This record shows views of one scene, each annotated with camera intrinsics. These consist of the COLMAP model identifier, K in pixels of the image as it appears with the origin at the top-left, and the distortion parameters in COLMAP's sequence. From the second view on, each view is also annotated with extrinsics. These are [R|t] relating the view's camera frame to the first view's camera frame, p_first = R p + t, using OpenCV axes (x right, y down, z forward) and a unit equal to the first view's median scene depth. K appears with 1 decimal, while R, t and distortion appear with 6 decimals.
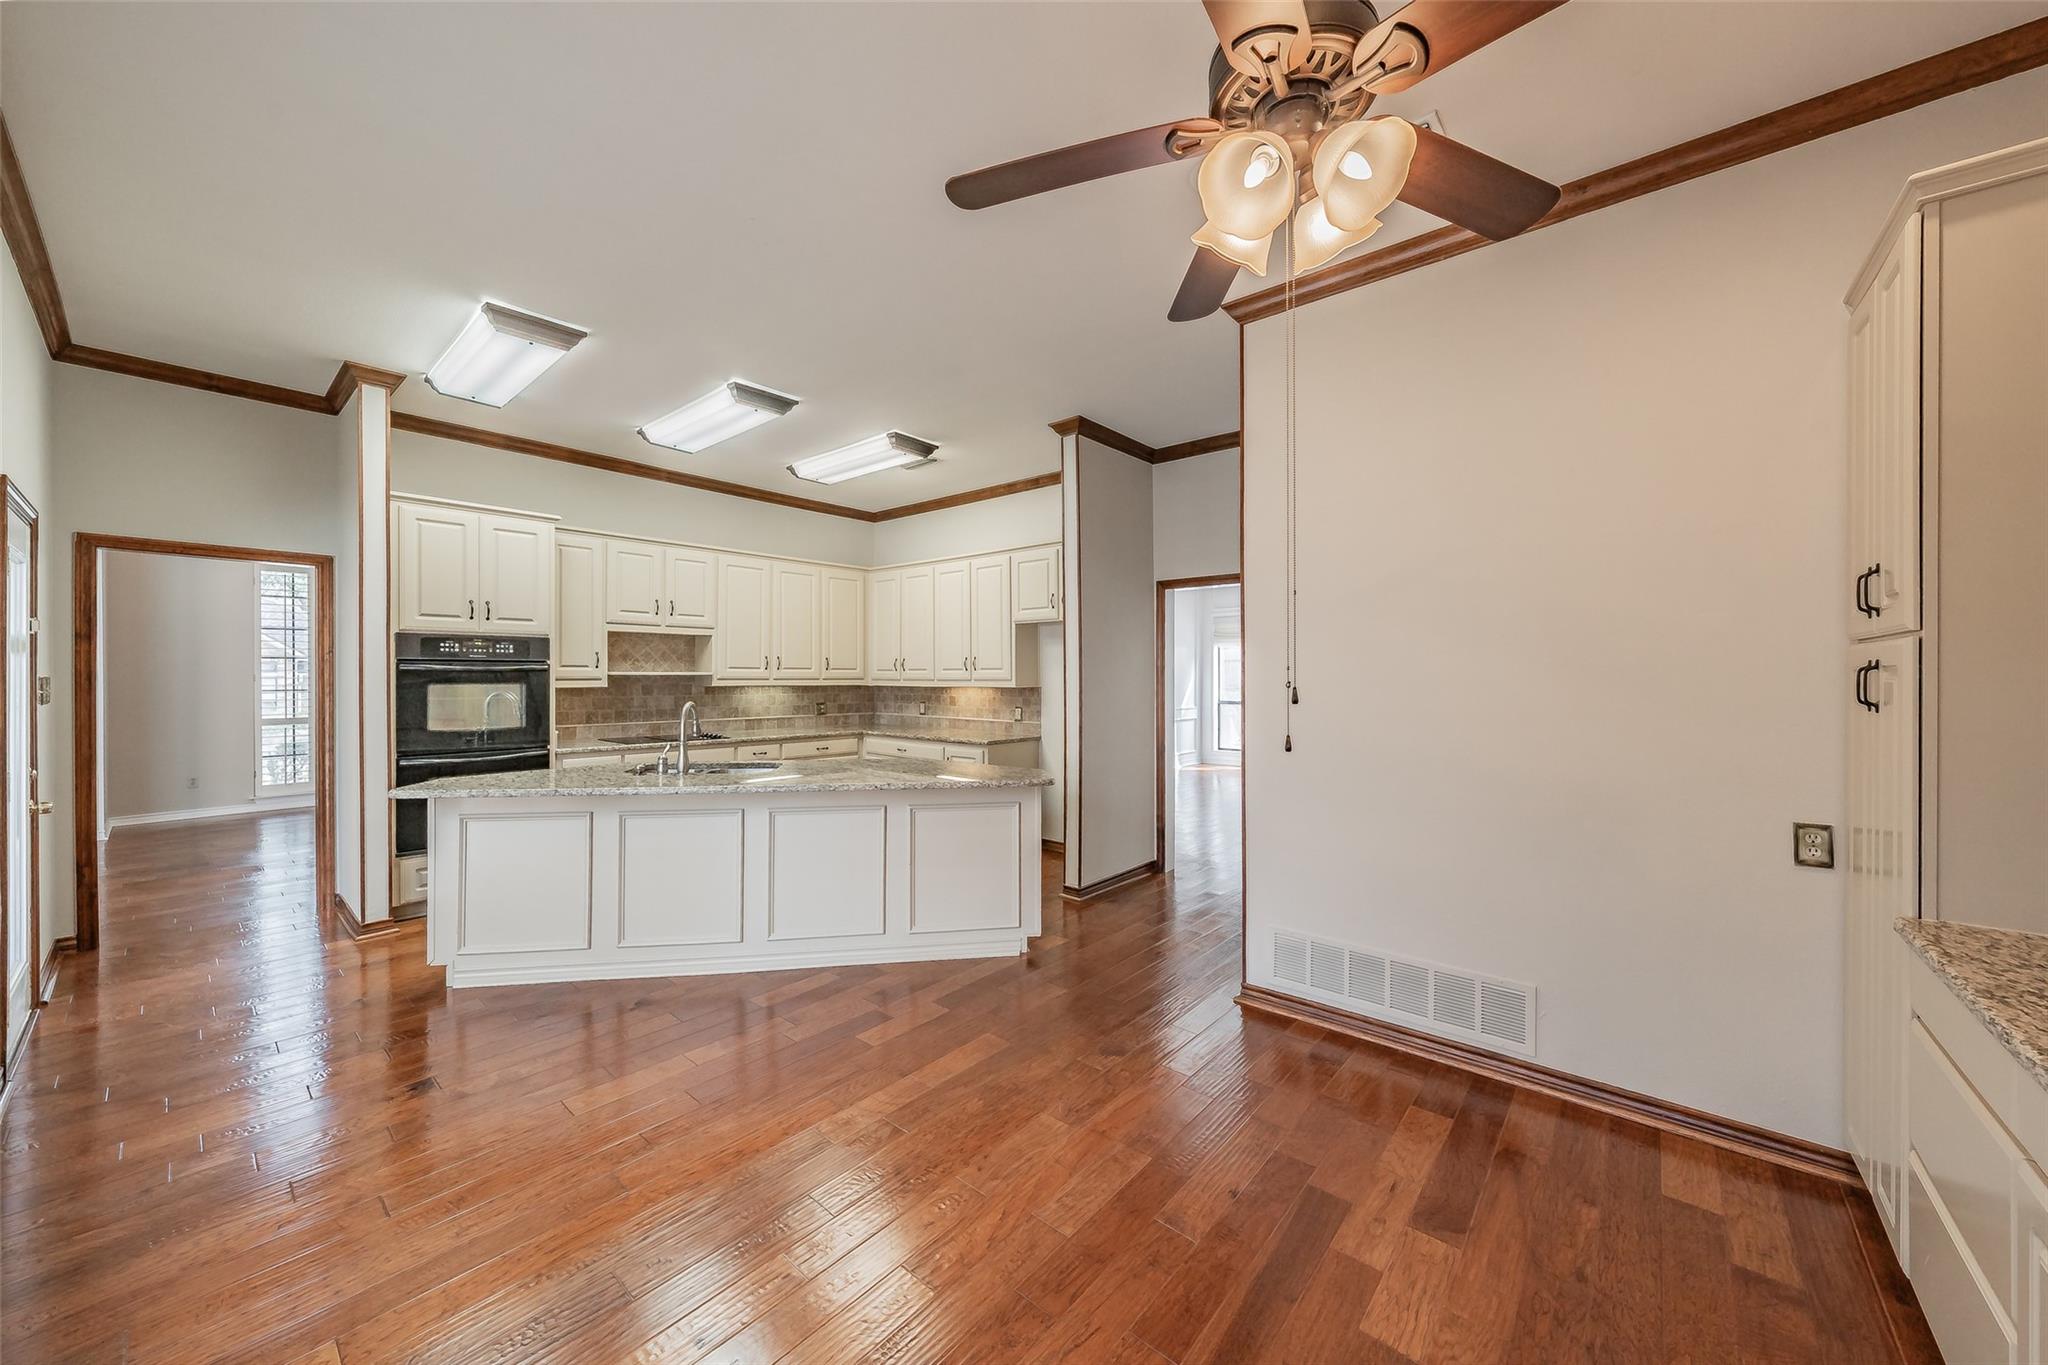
lens RADIAL K [[753.1, 0, 1032.3], [0, 753.1, 674.7], [0, 0, 1]] dist [0.003355, -0.000128]
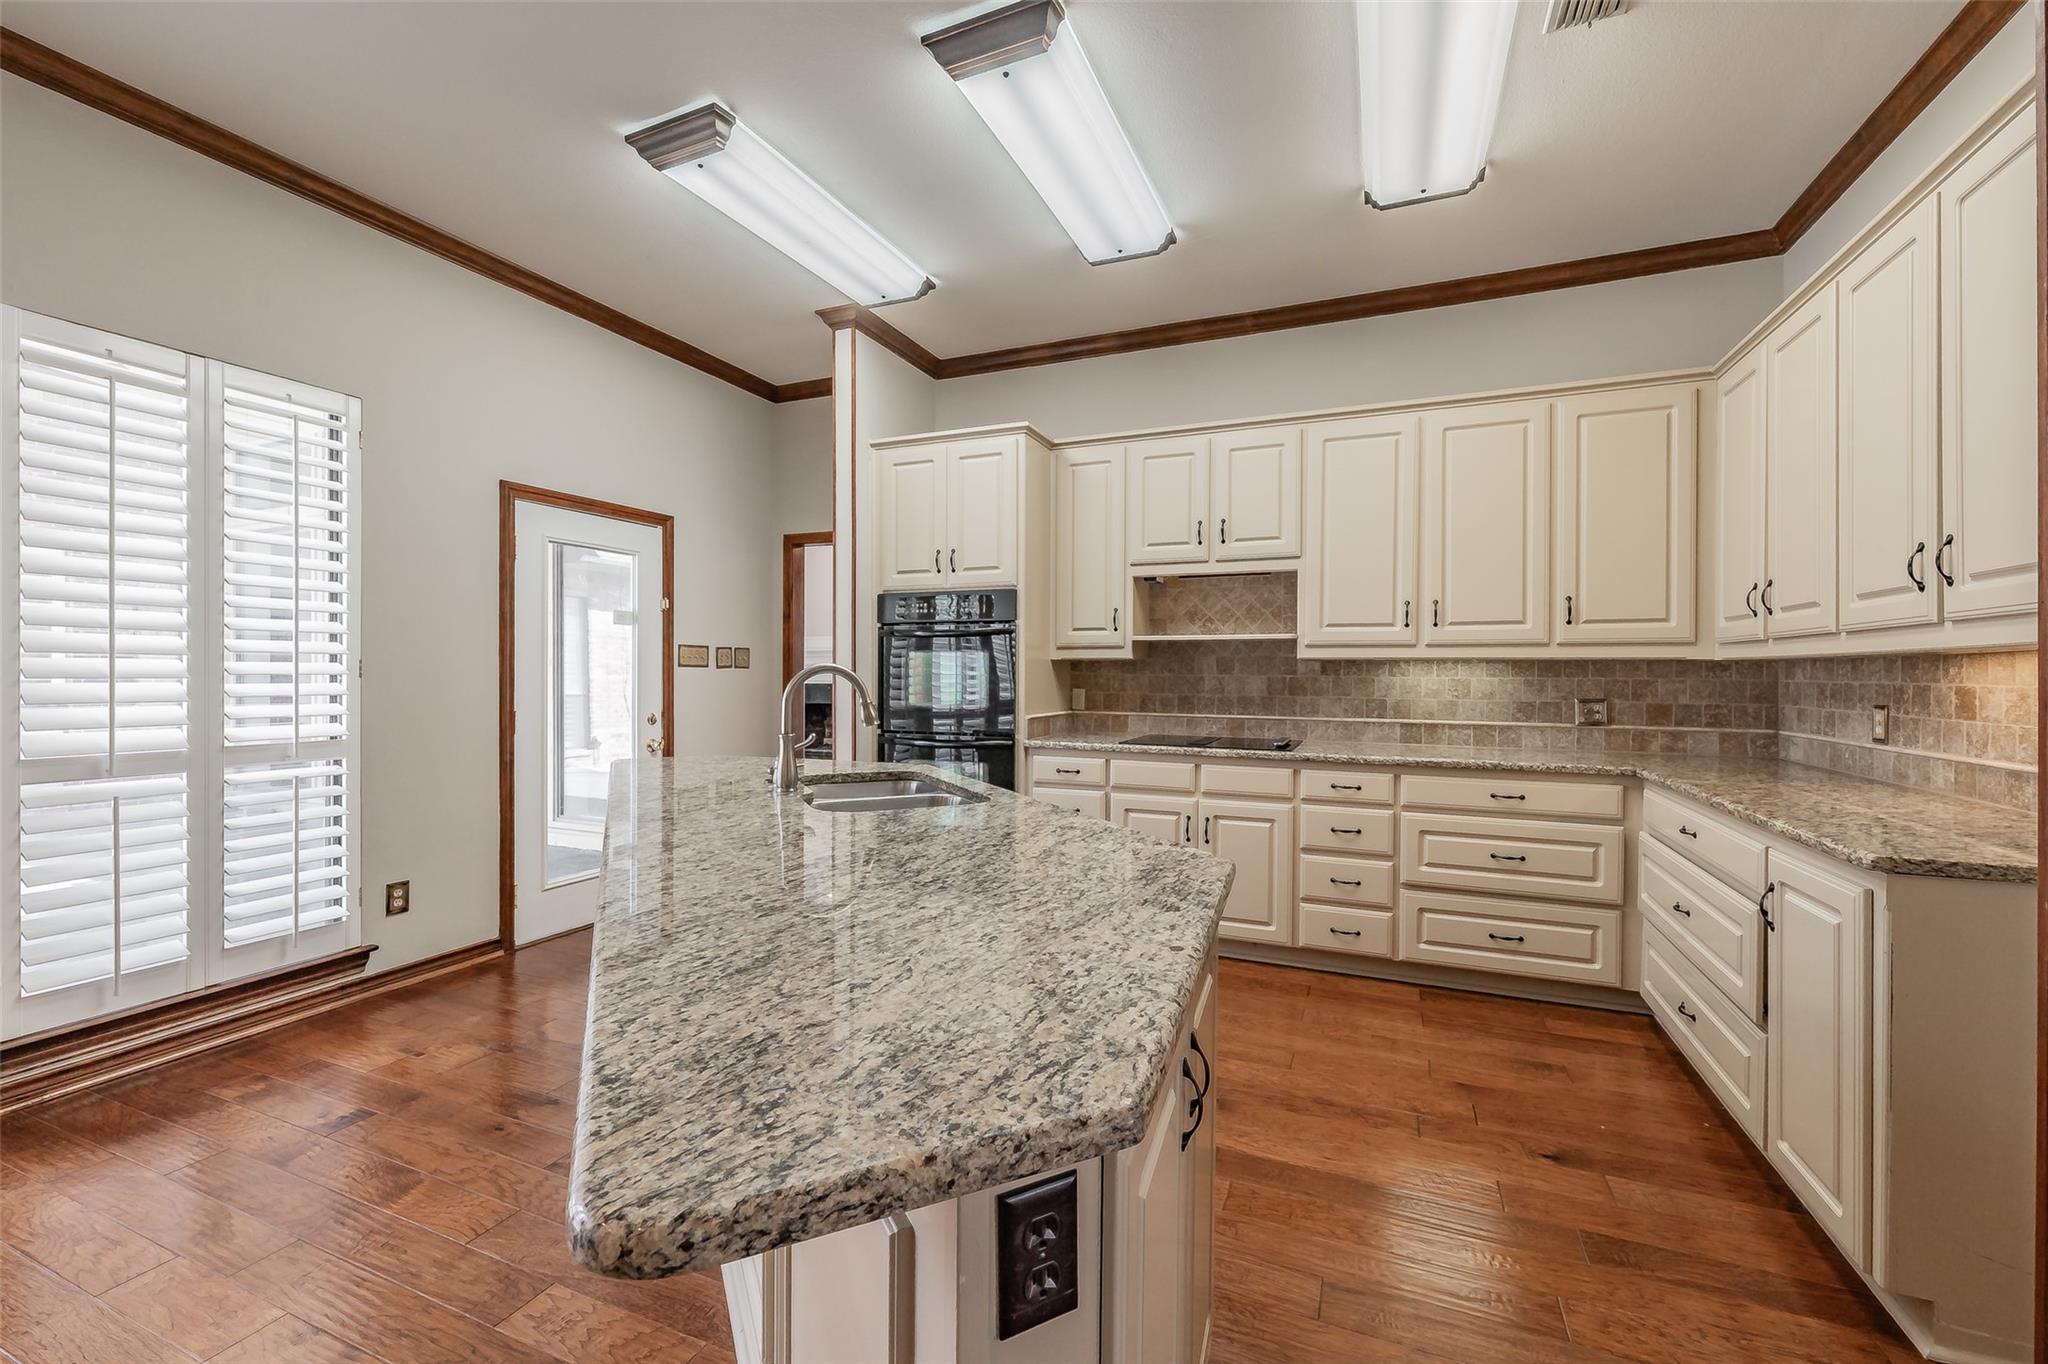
lens RADIAL K [[821.2, 0, 1031.2], [0, 821.2, 672.8], [0, 0, 1]] dist [0.002127, -0.001552]
pose [[0.303332, -0.000611, -0.952885, 0.110006], [-0.003342, 0.999993, -0.001705, 0.028565], [0.952879, 0.003702, 0.303327, 0.638342]]
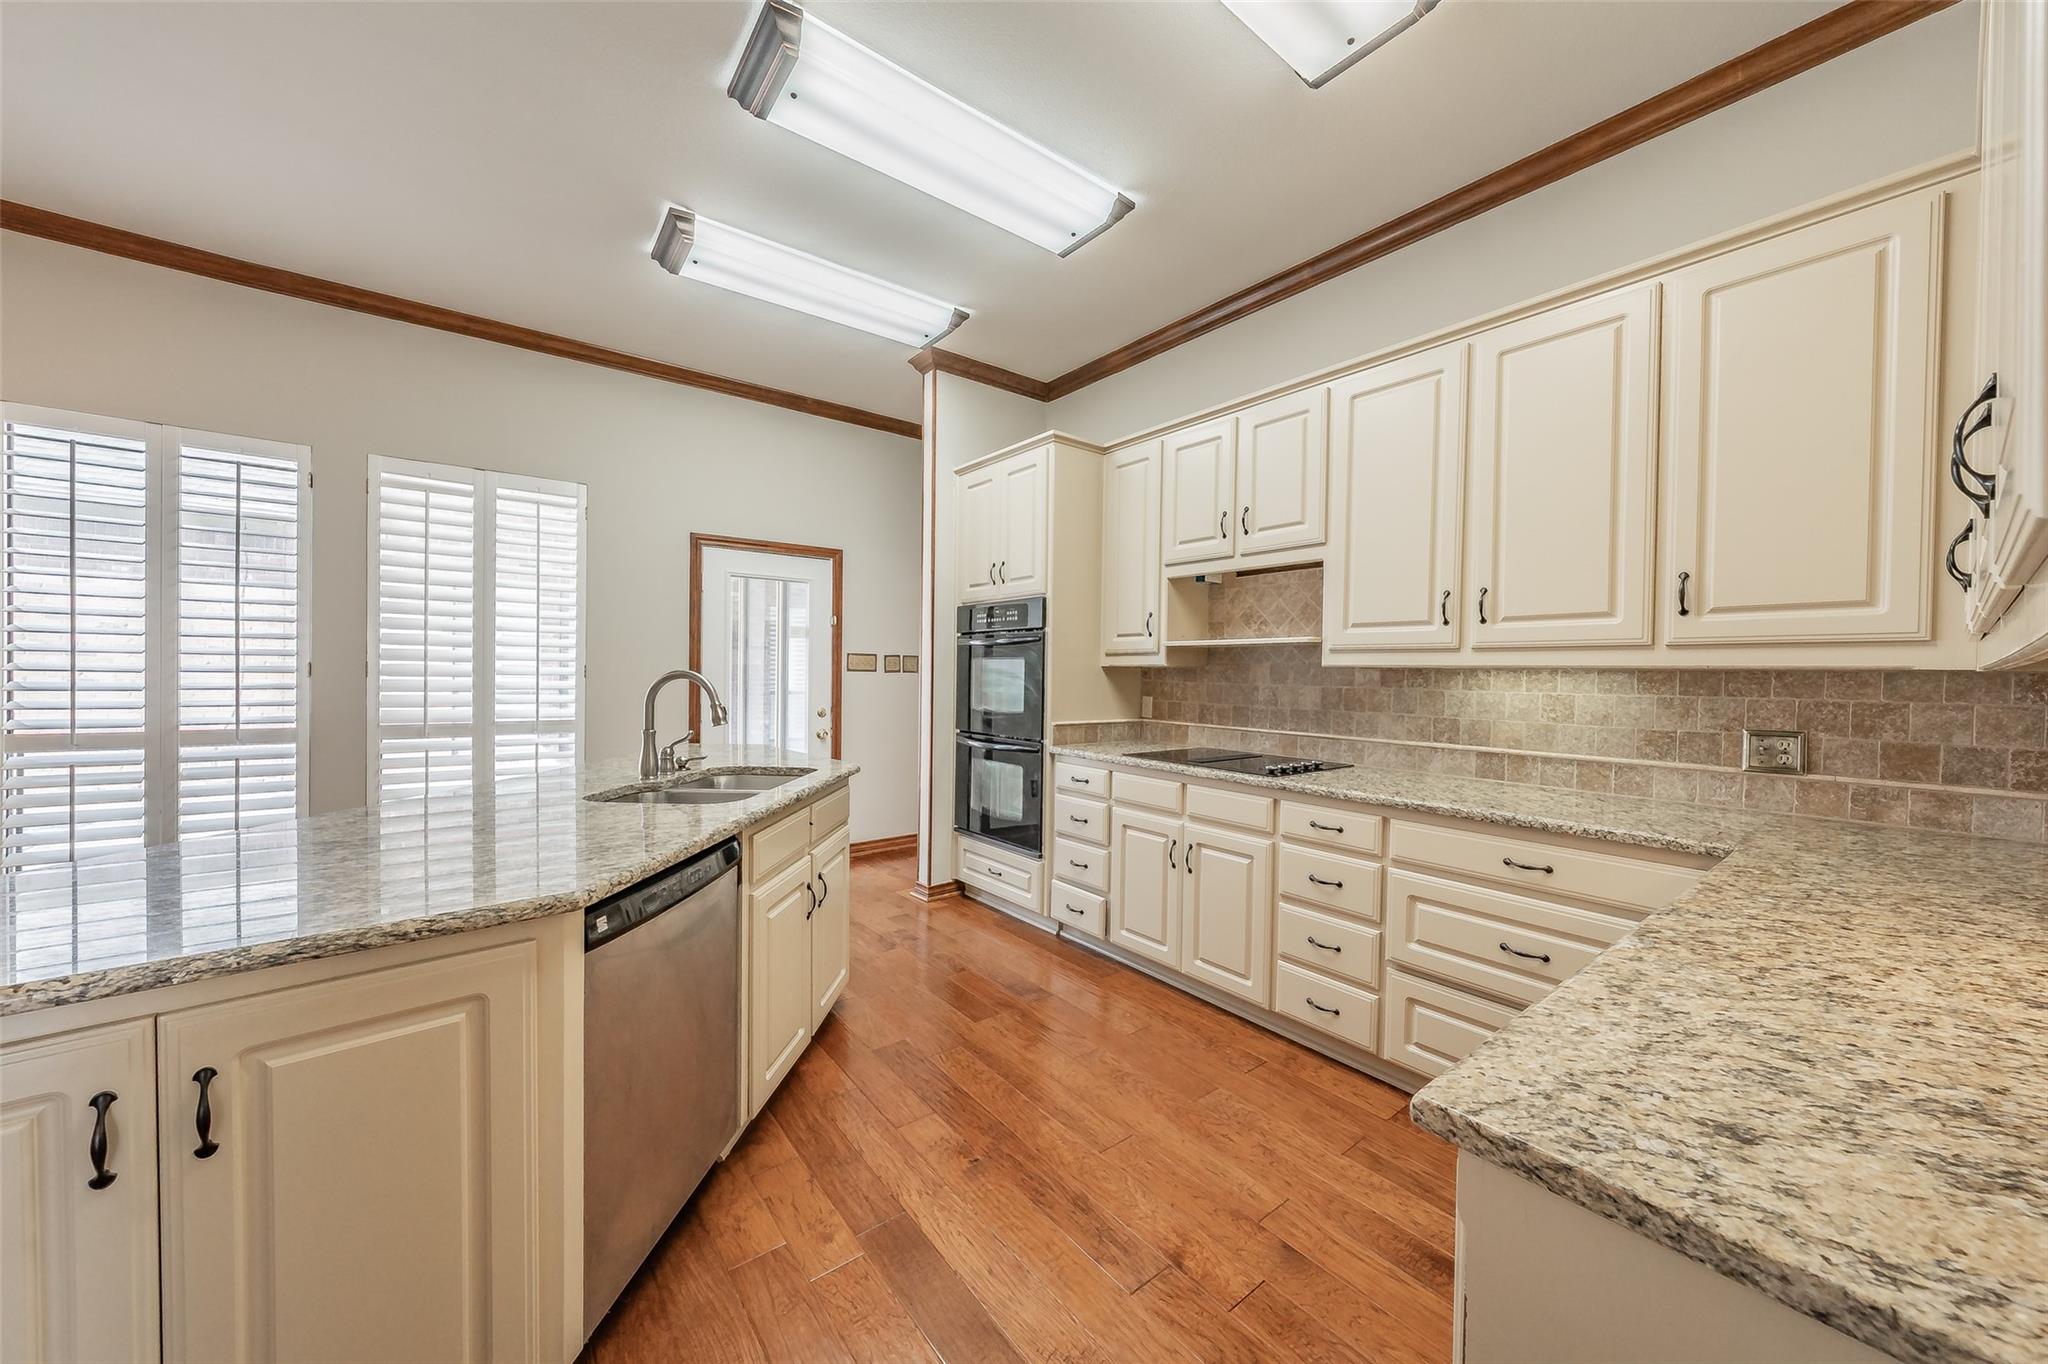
lens RADIAL K [[722.6, 0, 1040.6], [0, 722.6, 680.5], [0, 0, 1]] dist [-0.002462, 0.000017]
pose [[-0.188588, 0.005162, -0.982043, 0.056701], [-0.014082, 0.999869, 0.007960, 0.023820], [0.981955, 0.015330, -0.188491, 0.940259]]
